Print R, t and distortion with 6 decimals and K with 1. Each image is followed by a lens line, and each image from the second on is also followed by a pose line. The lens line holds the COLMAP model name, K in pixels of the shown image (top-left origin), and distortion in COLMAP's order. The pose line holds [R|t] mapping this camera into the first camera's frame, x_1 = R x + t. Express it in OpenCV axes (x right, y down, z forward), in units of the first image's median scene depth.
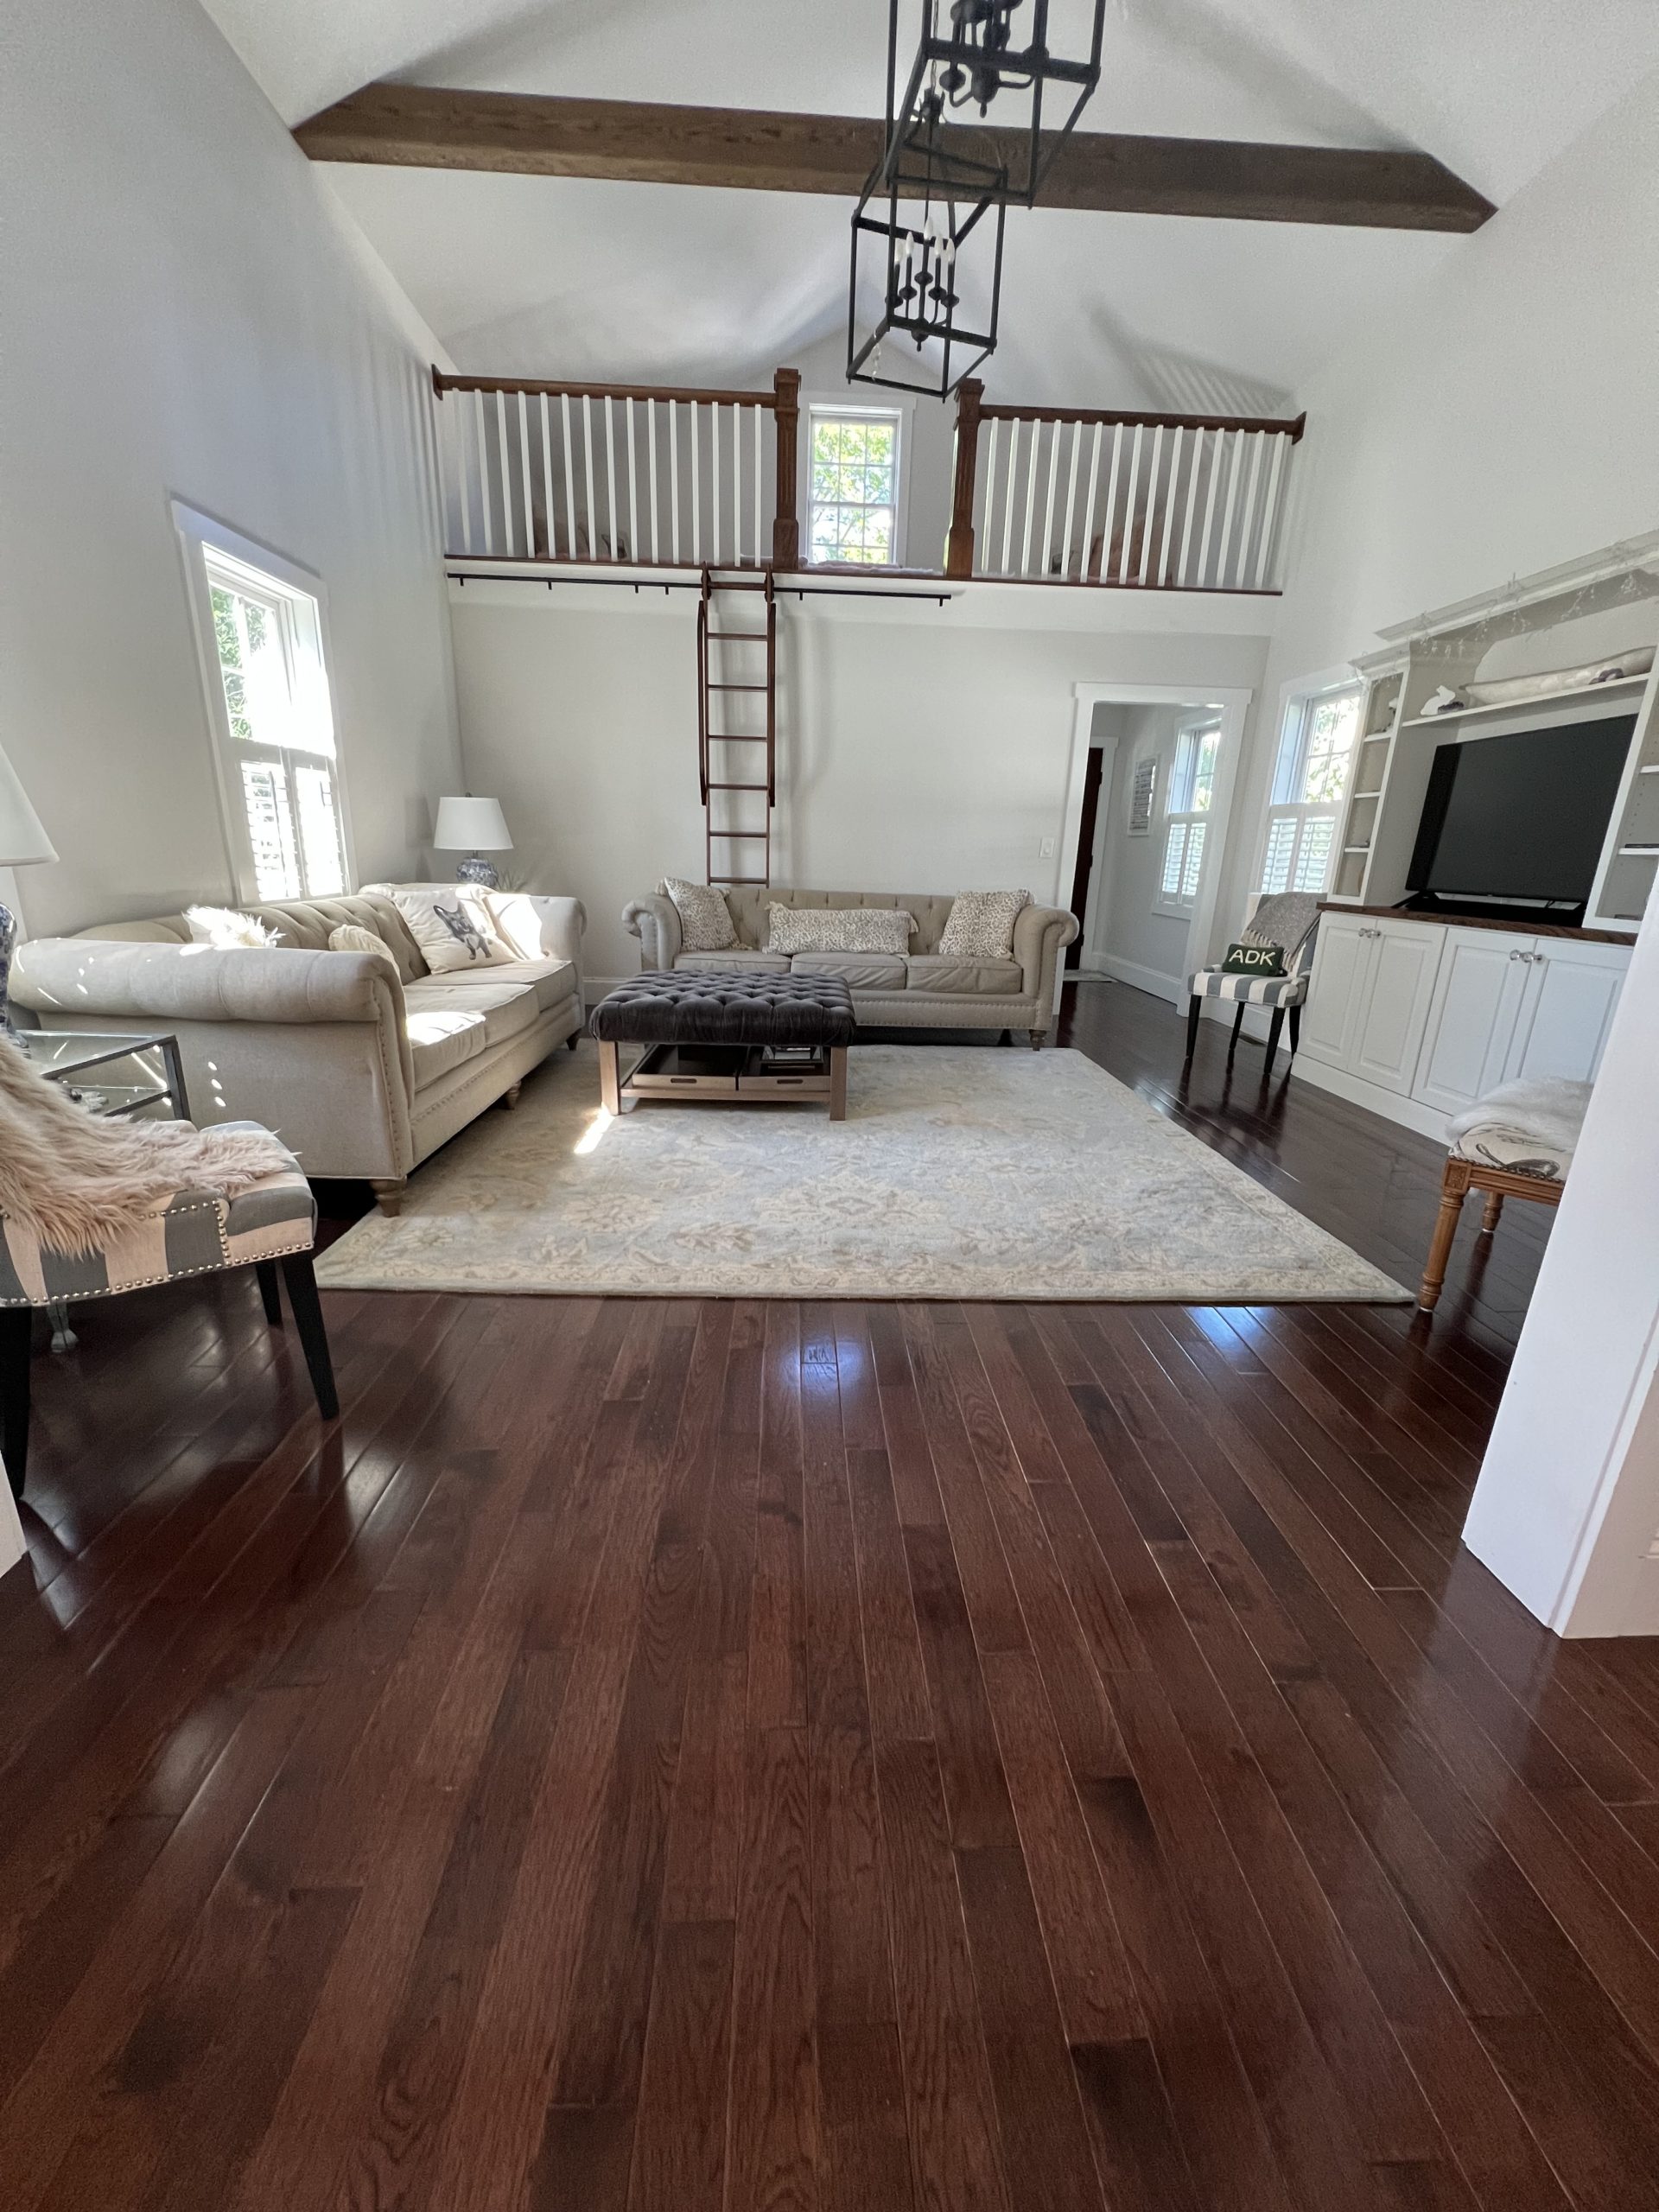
lens RADIAL K [[886.5, 0, 826.5], [0, 886.5, 1108.2], [0, 0, 1]] dist [-0.002782, -0.000259]
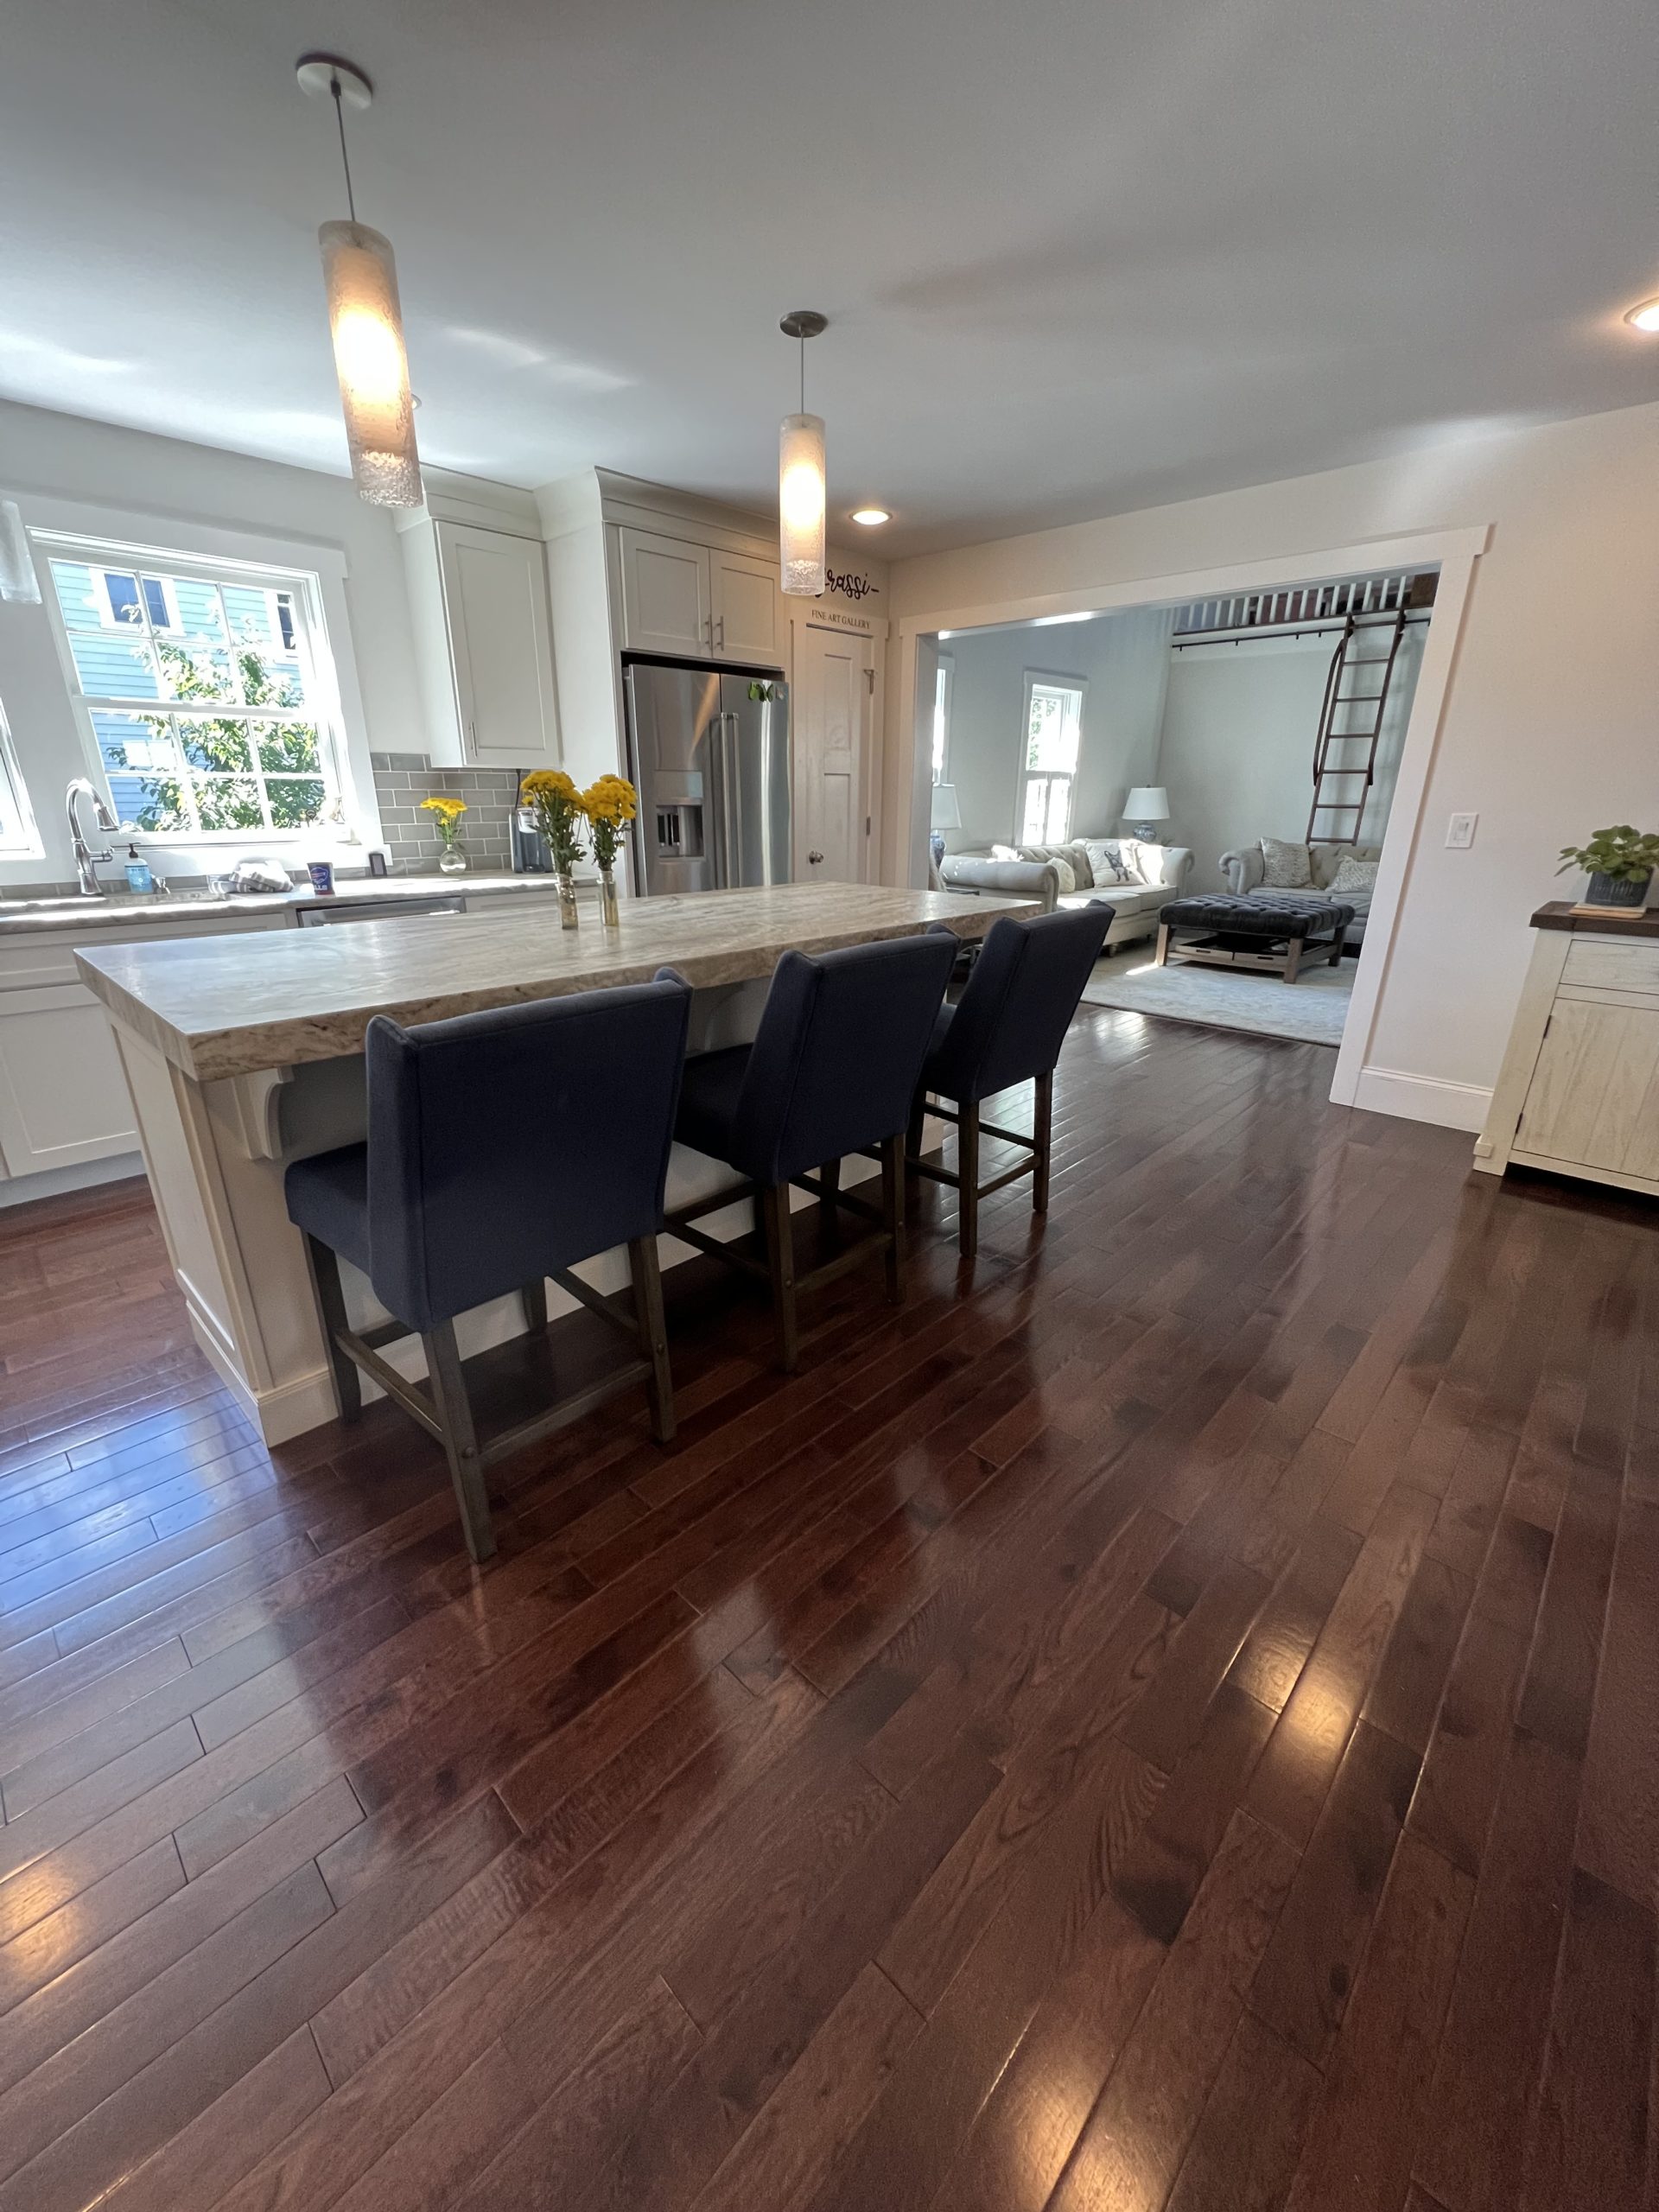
lens RADIAL K [[886.5, 0, 829.1], [0, 886.5, 1105.4], [0, 0, 1]] dist [-0.002782, -0.000259]
pose [[0.697996, 0.212101, -0.683970, 0.482604], [-0.189437, 0.975793, 0.109274, 0.178410], [0.690590, 0.053297, 0.721280, -0.637382]]
